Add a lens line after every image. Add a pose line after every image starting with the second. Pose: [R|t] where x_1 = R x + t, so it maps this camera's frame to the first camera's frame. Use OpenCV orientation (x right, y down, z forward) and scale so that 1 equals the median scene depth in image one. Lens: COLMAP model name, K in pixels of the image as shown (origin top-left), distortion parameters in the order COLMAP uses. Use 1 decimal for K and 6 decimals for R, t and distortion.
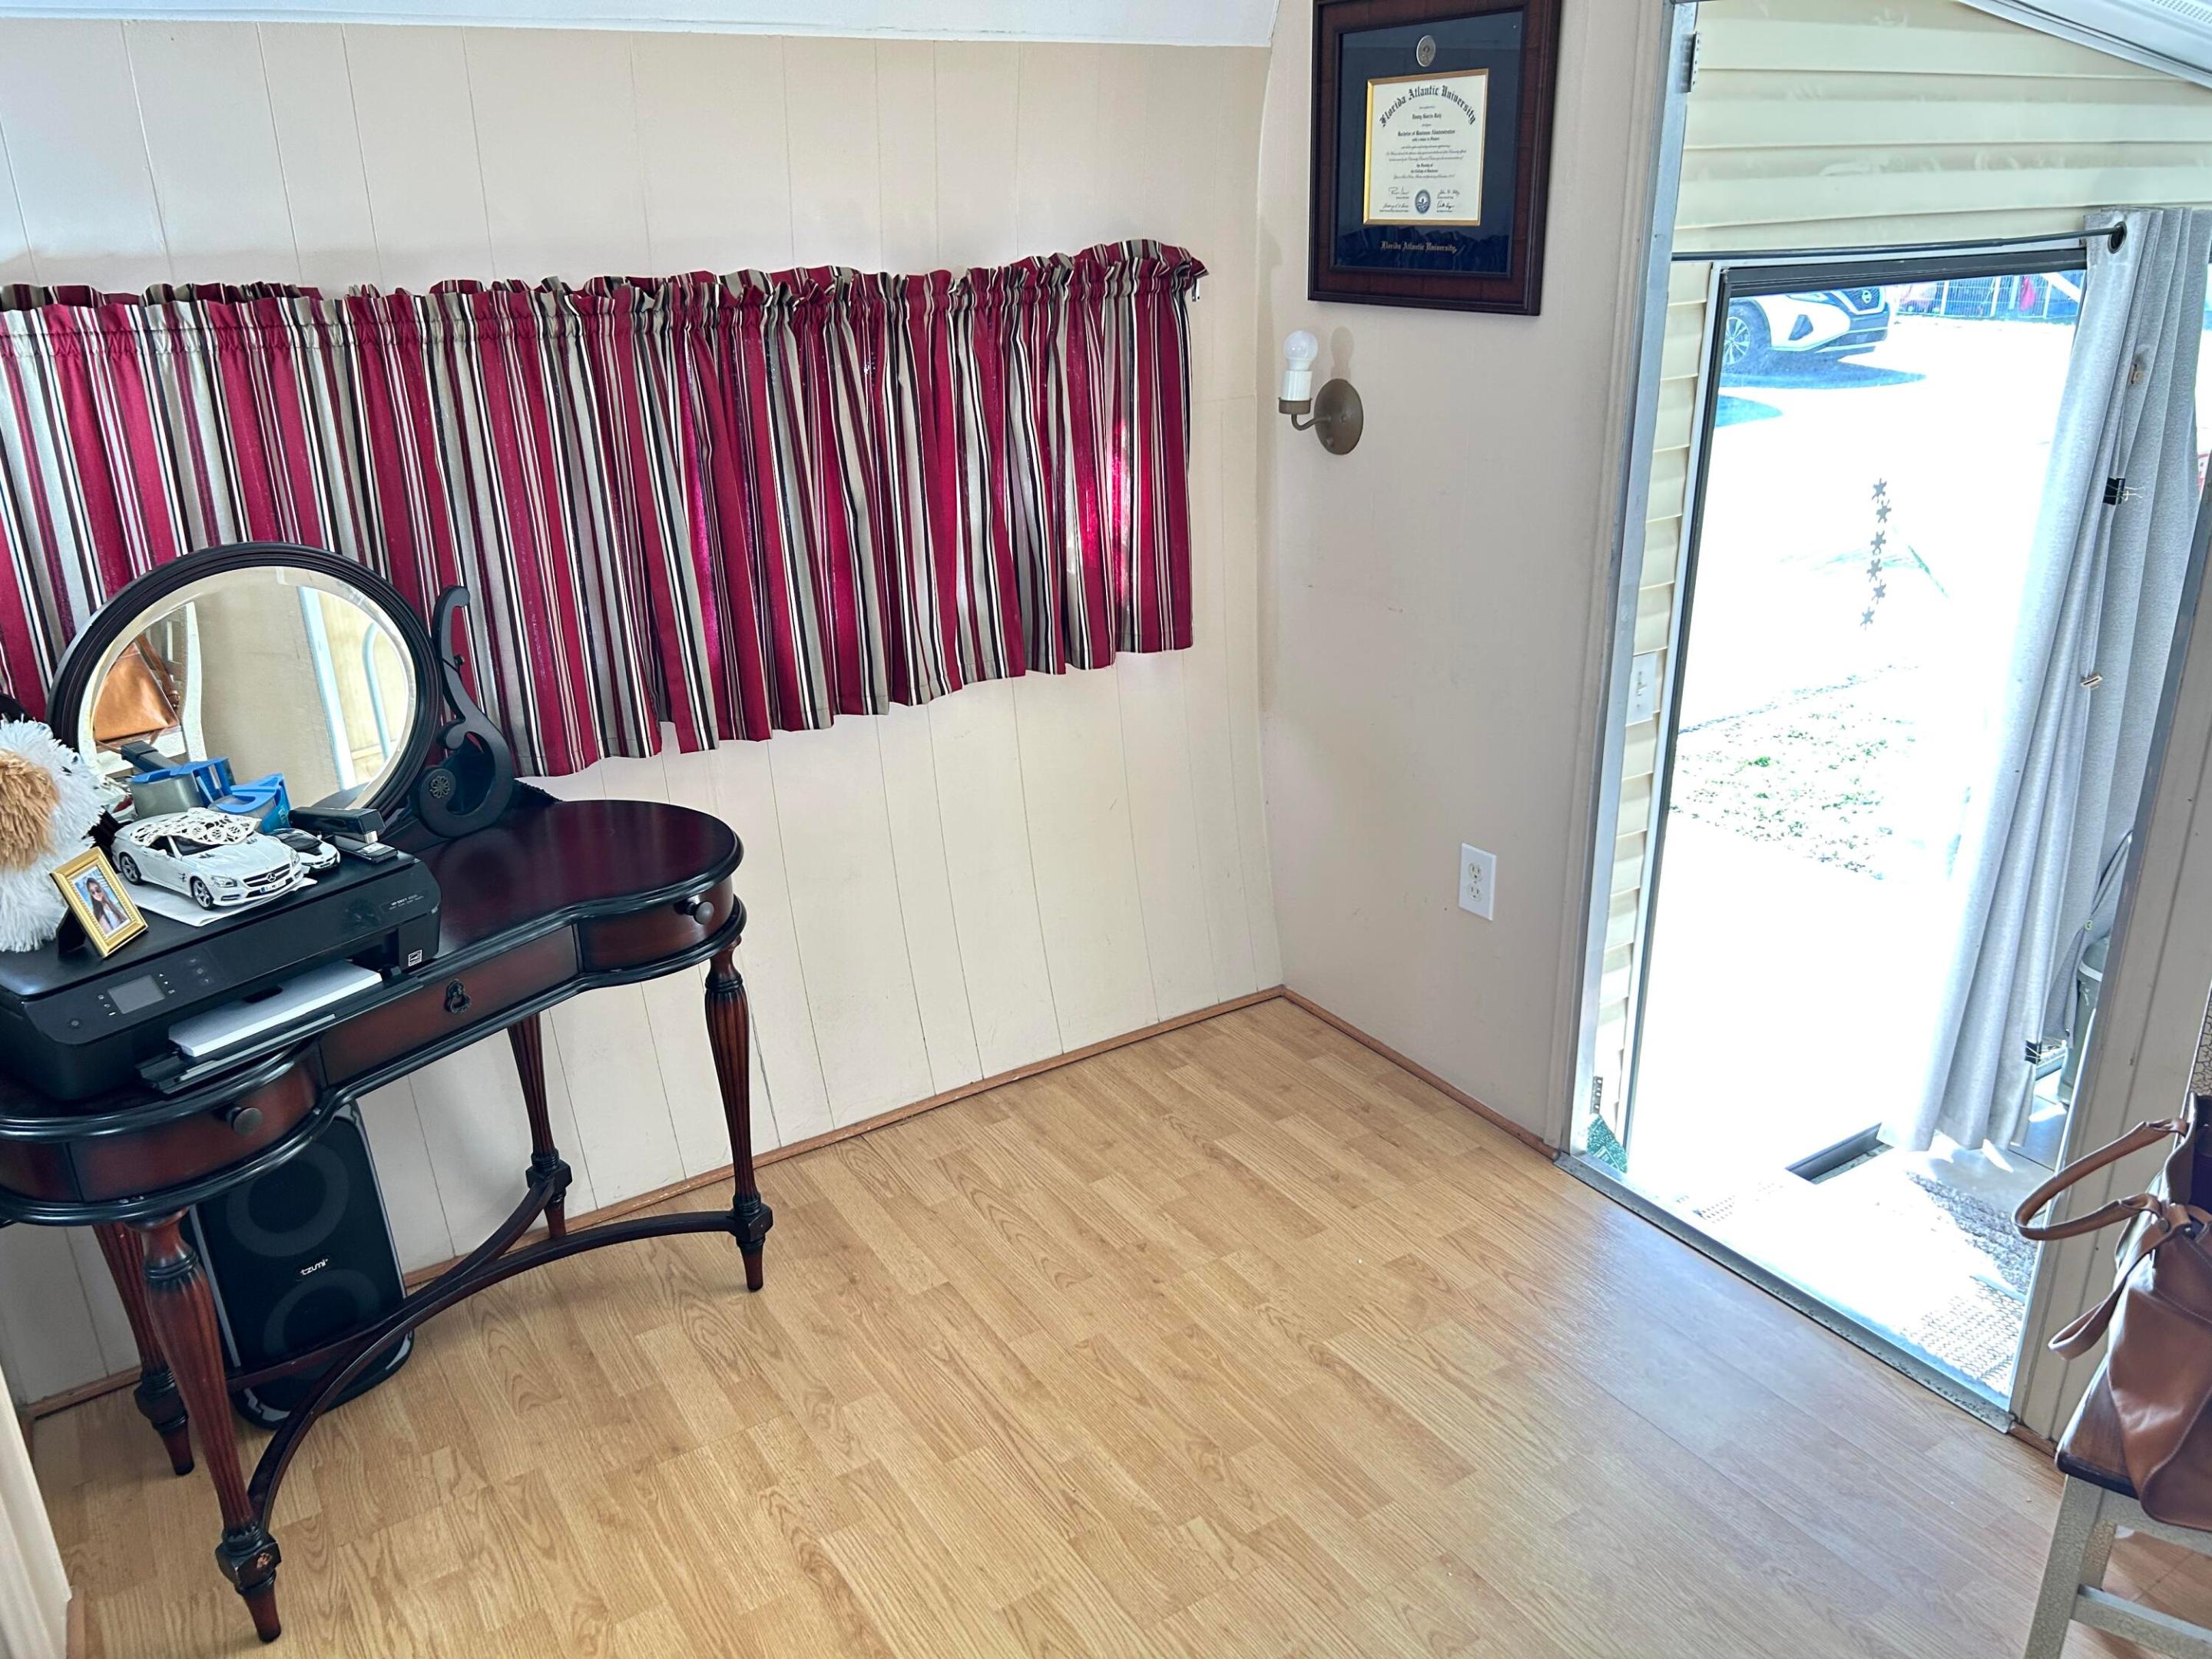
lens RADIAL K [[1641.2, 0, 1110.1], [0, 1641.2, 848.3], [0, 0, 1]] dist [-0.005126, -0.004027]
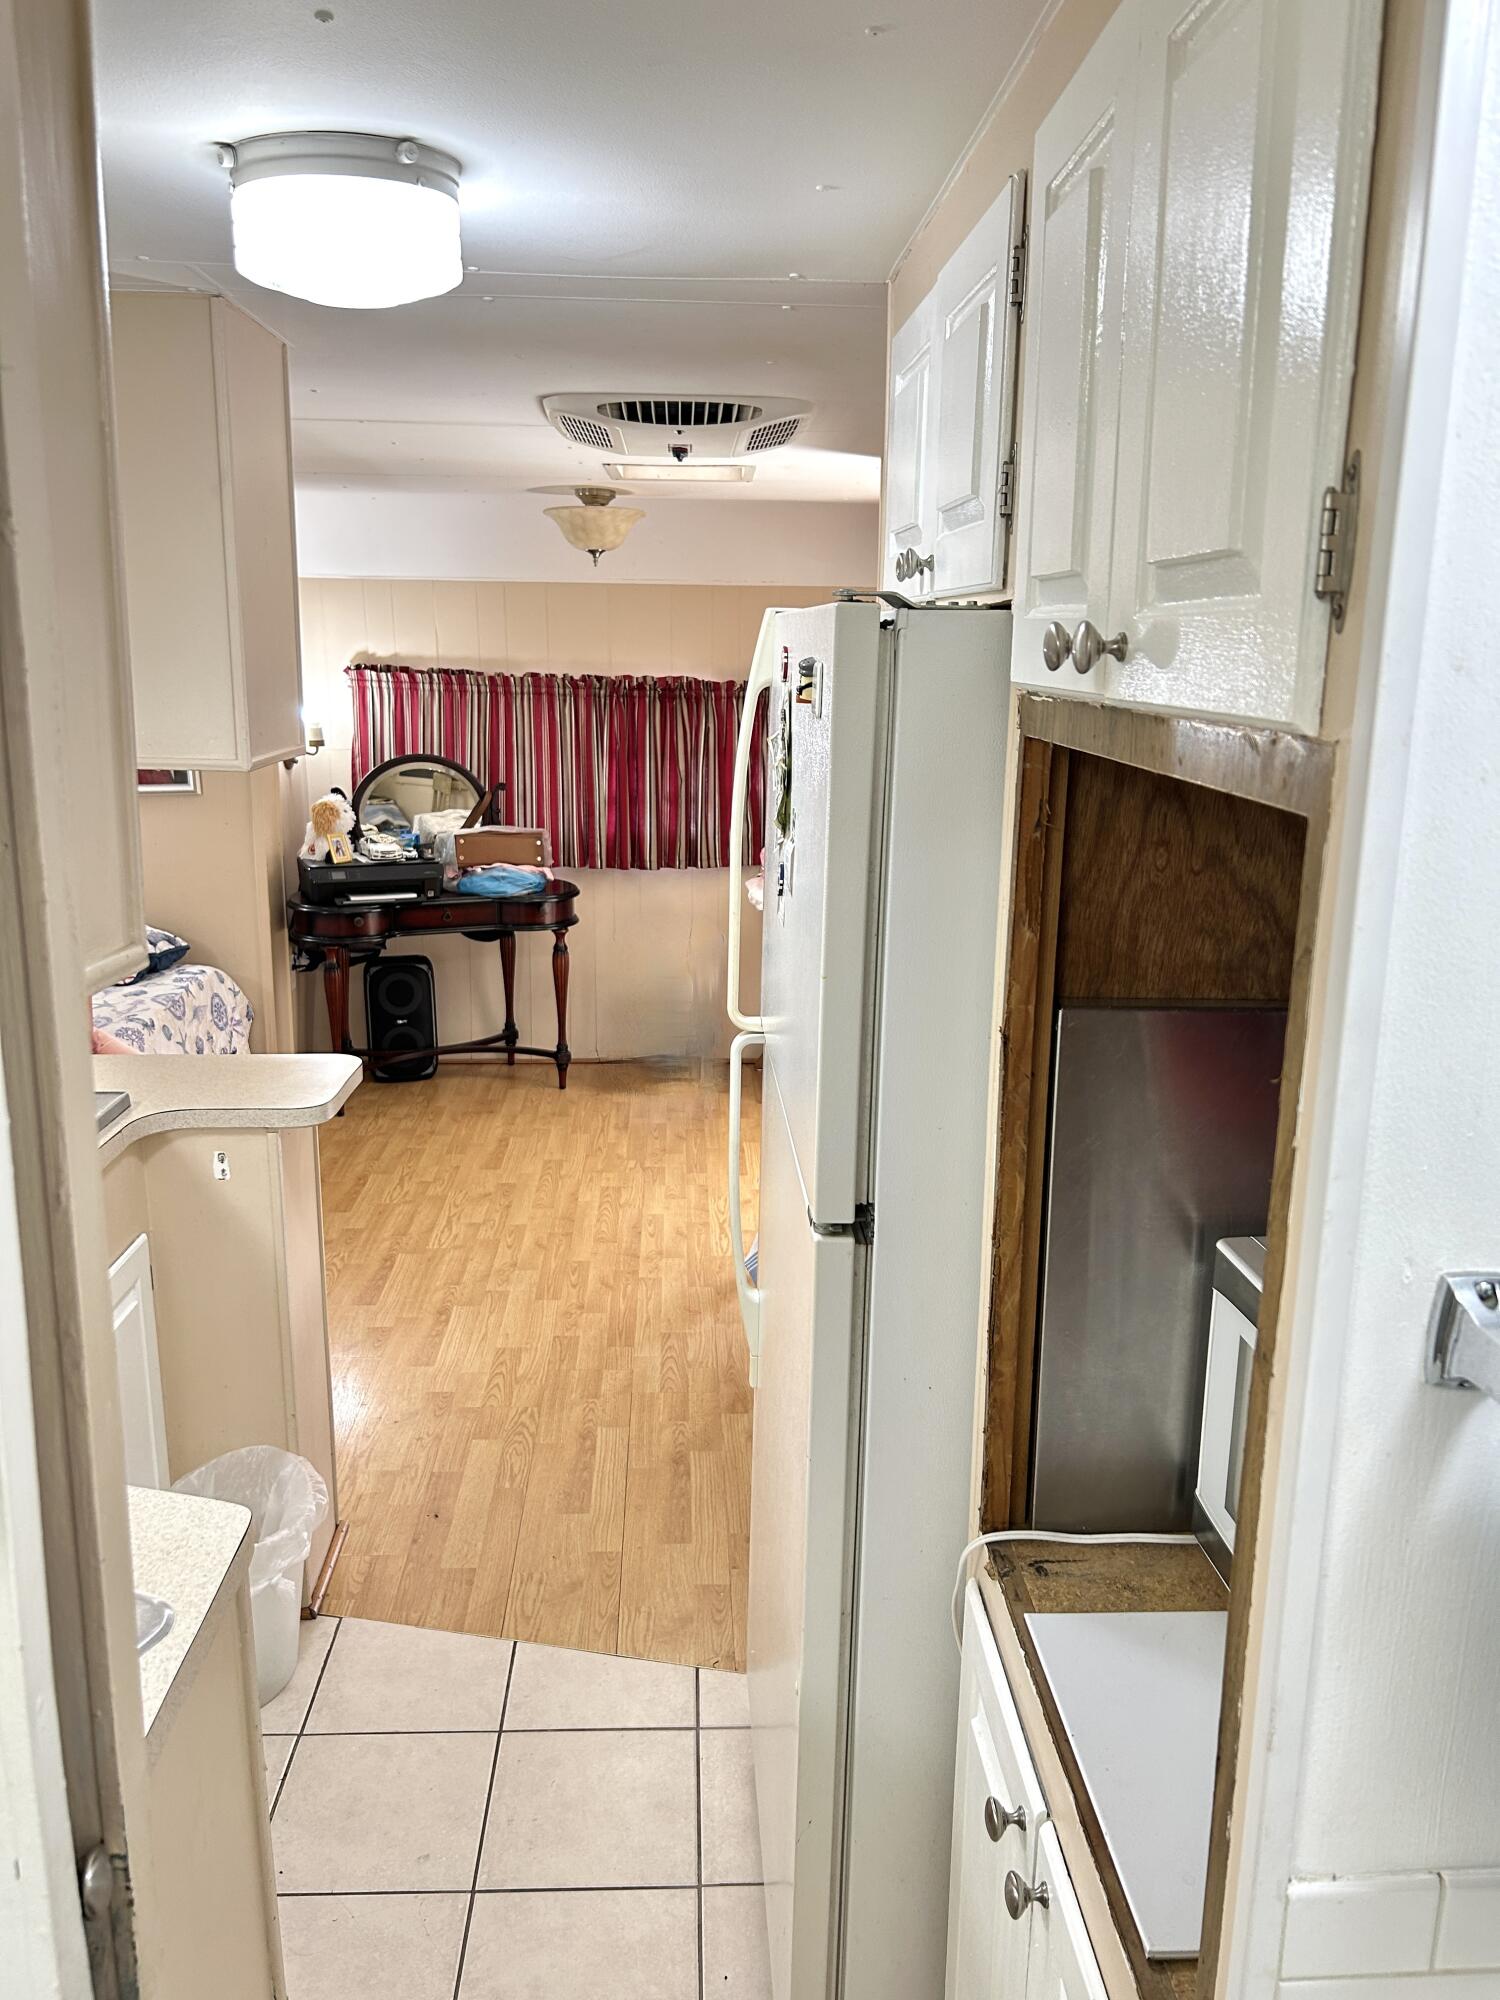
lens RADIAL K [[1495.0, 0, 741.4], [0, 1495.0, 1005.3], [0, 0, 1]] dist [0.137217, -0.252218]
pose [[0.861127, 0.155626, -0.483985, 1.124375], [-0.216353, 0.973667, -0.071859, 0.271636], [0.460057, 0.166591, 0.872121, -0.855894]]
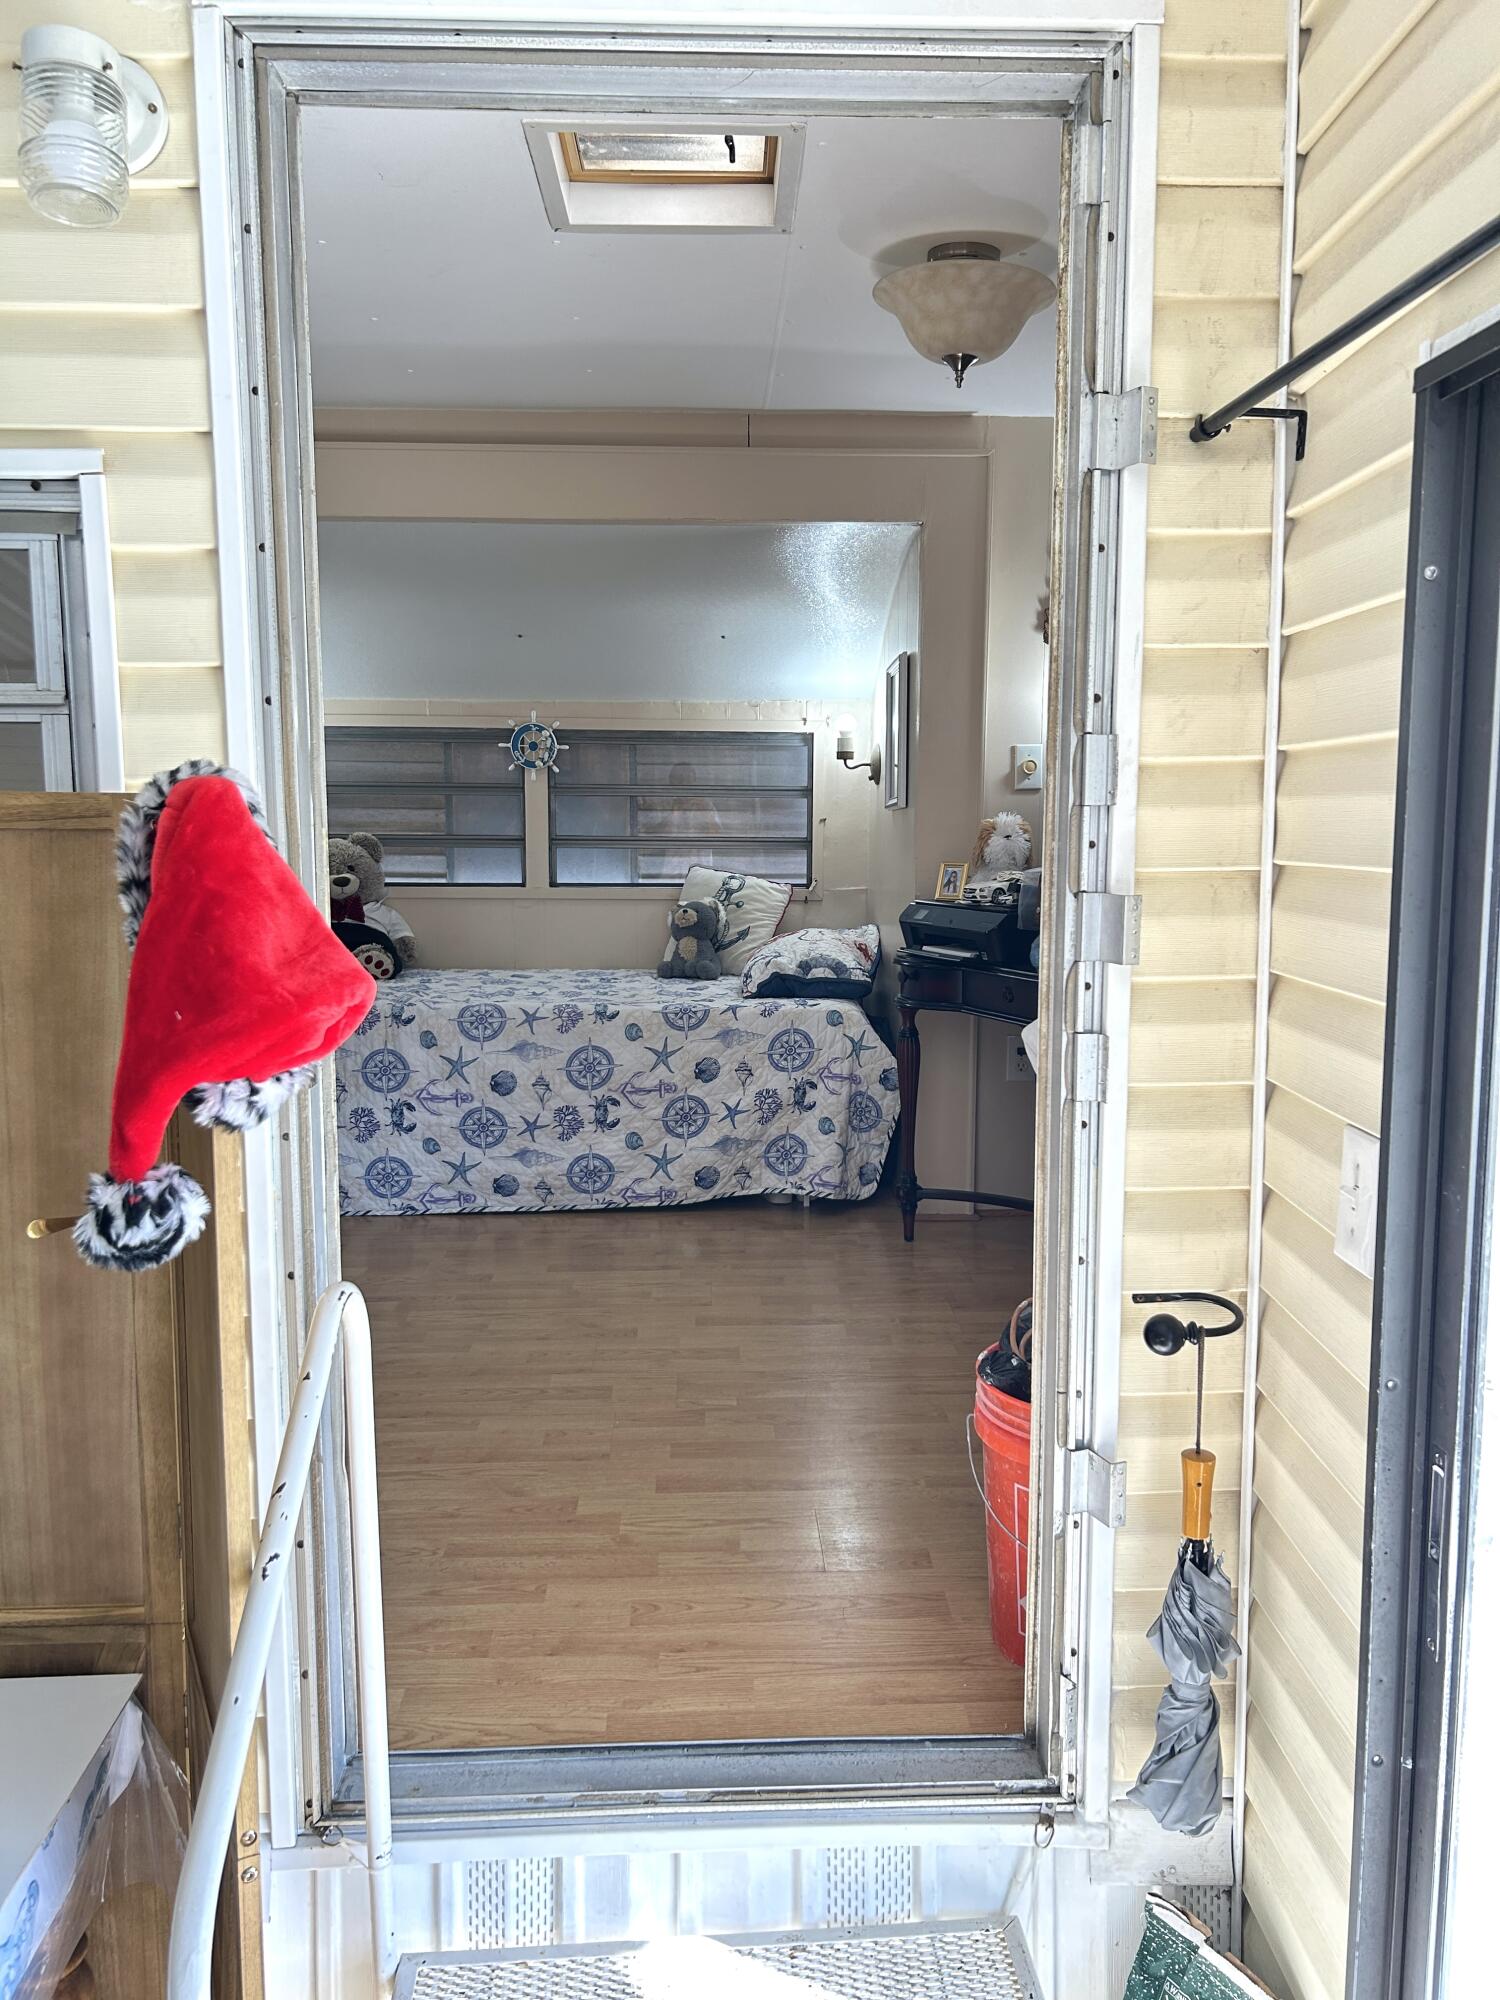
lens RADIAL K [[1495.0, 0, 741.4], [0, 1495.0, 1005.3], [0, 0, 1]] dist [0.137217, -0.252218]
pose [[-0.526023, 0.135603, -0.839590, 0.998129], [-0.293600, 0.897561, 0.328912, -0.305828], [0.798185, 0.419519, -0.432325, 1.253651]]
